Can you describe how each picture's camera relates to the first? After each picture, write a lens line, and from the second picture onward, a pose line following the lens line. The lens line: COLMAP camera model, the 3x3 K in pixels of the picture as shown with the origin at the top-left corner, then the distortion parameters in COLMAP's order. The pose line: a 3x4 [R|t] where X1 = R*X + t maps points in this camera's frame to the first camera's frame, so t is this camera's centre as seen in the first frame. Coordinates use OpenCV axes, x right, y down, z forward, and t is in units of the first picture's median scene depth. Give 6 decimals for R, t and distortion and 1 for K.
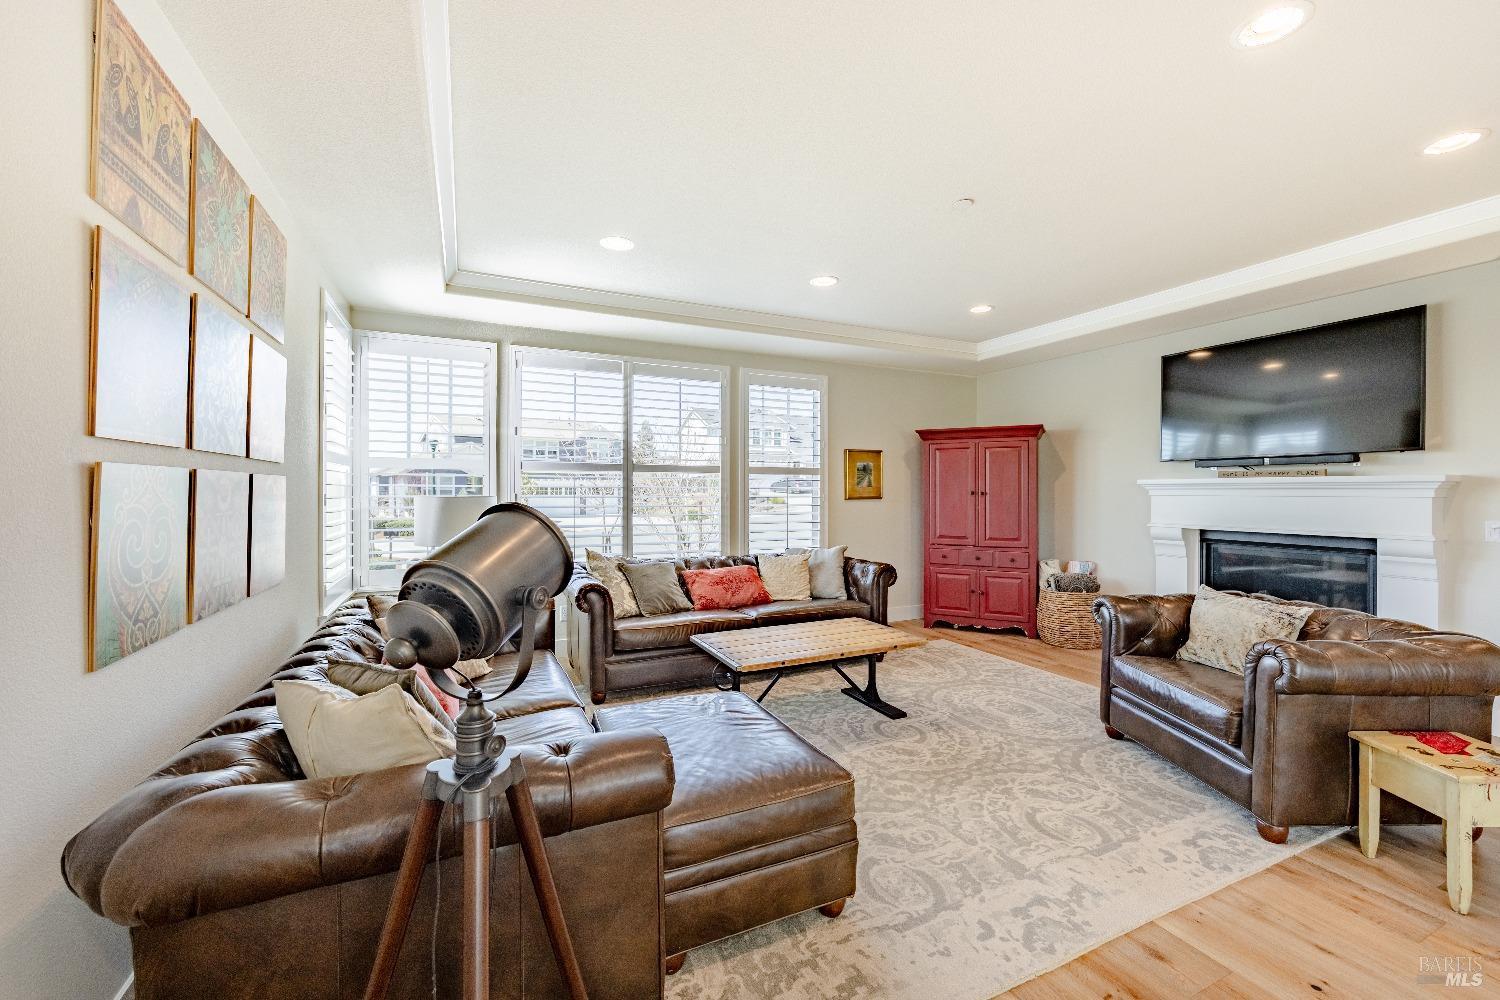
lens RADIAL K [[608.6, 0, 755.8], [0, 608.6, 492.6], [0, 0, 1]] dist [-0.006861, 0.001832]
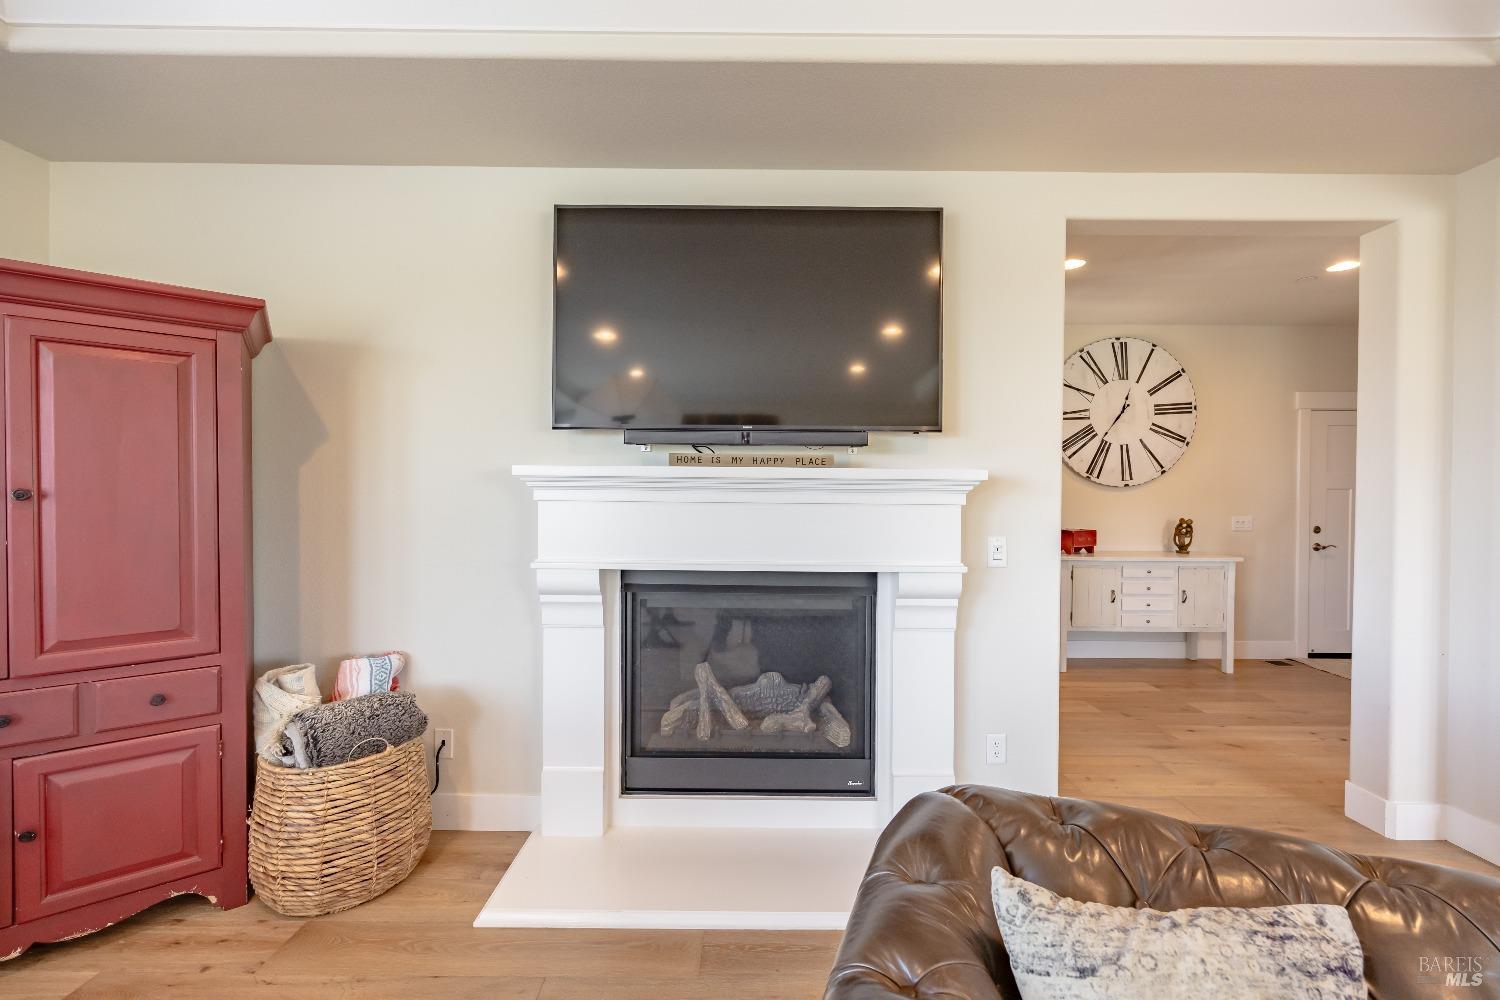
lens RADIAL K [[608.6, 0, 748.3], [0, 608.6, 499.3], [0, 0, 1]] dist [-0.006861, 0.001832]
pose [[0.429249, -0.008844, 0.903143, 0.319670], [-0.005785, 0.999905, 0.012541, -0.003847], [-0.903168, -0.010608, 0.429157, 0.693315]]
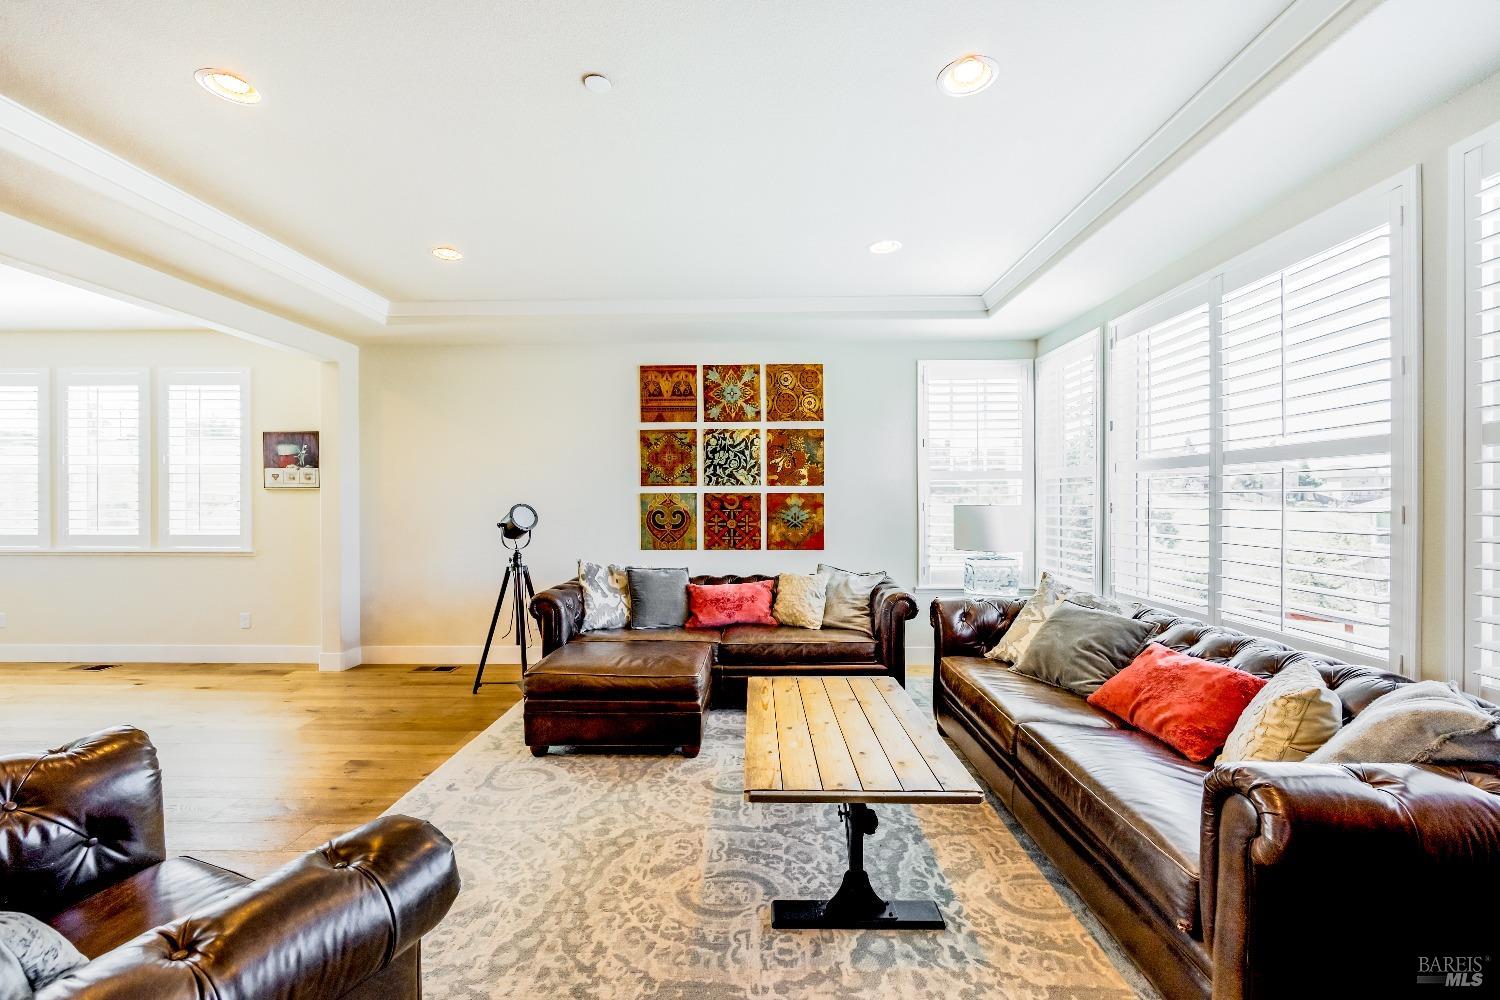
lens RADIAL K [[608.6, 0, 747.6], [0, 608.6, 506.5], [0, 0, 1]] dist [-0.006861, 0.001832]
pose [[-0.454102, 0.009994, -0.890894, 0.559592], [0.001531, 0.999944, 0.010437, -0.002569], [0.890948, 0.003376, -0.454092, 0.941312]]
